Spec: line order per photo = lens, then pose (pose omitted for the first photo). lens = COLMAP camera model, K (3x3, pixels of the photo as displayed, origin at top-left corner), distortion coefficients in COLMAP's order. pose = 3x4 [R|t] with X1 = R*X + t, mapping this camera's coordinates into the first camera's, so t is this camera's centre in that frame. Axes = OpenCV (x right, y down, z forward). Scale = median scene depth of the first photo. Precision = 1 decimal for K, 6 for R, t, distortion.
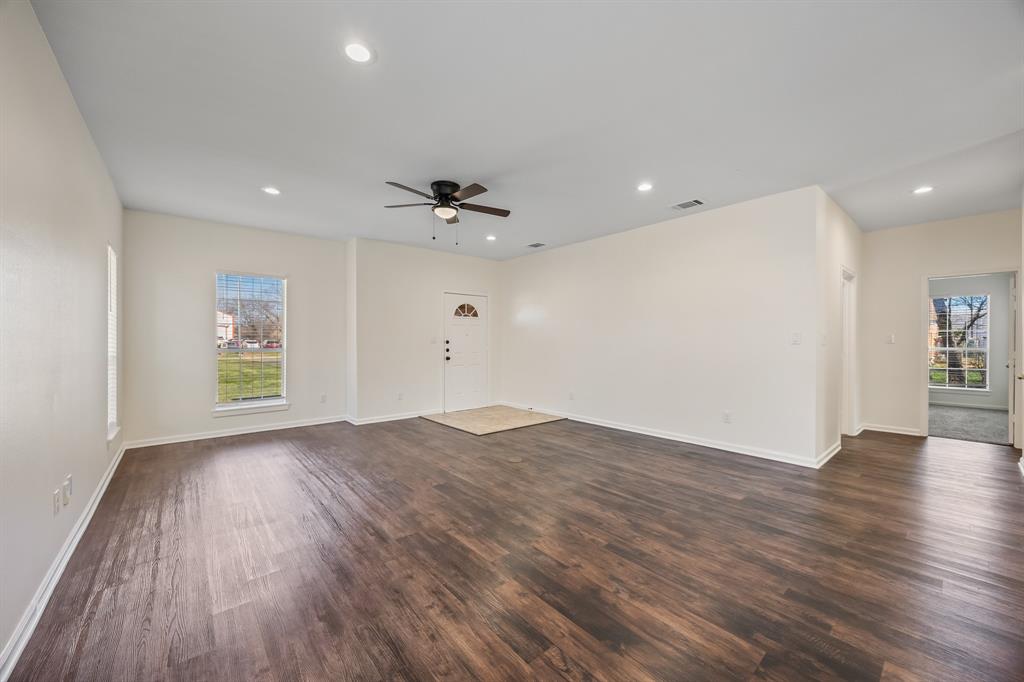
lens RADIAL K [[382.9, 0, 512.0], [0, 382.9, 341.0], [0, 0, 1]] dist [0.000607, 0.000028]
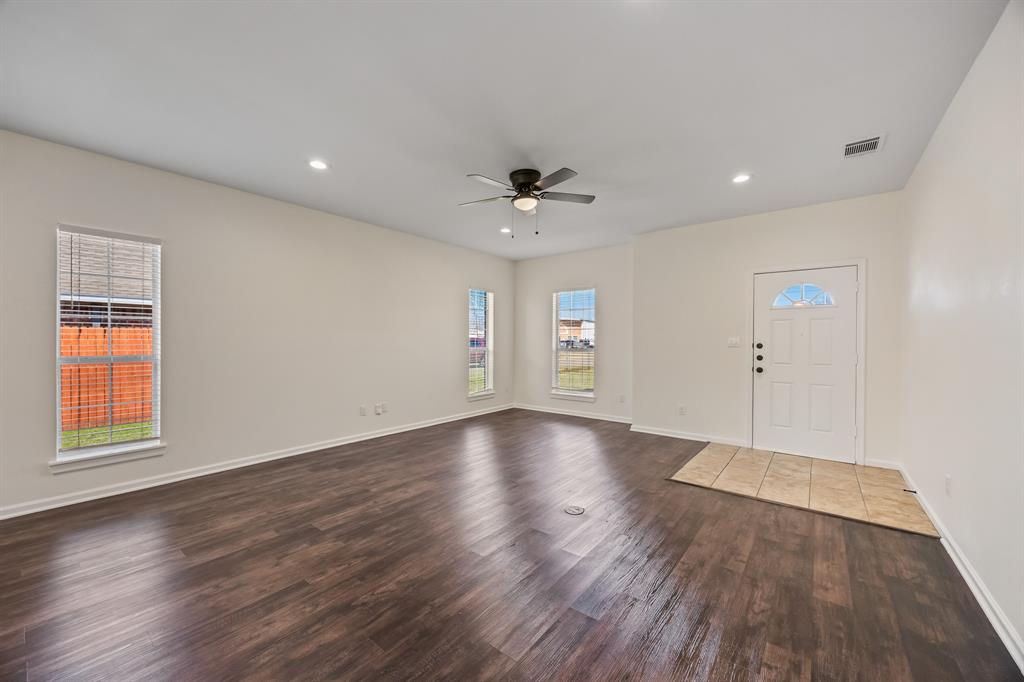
lens RADIAL K [[394.7, 0, 517.9], [0, 394.7, 341.2], [0, 0, 1]] dist [0.000256, 0.000051]
pose [[0.203665, -0.001054, -0.979040, 1.039587], [-0.011783, 0.999924, -0.003528, 0.005207], [0.978970, 0.012254, 0.203637, 1.116554]]
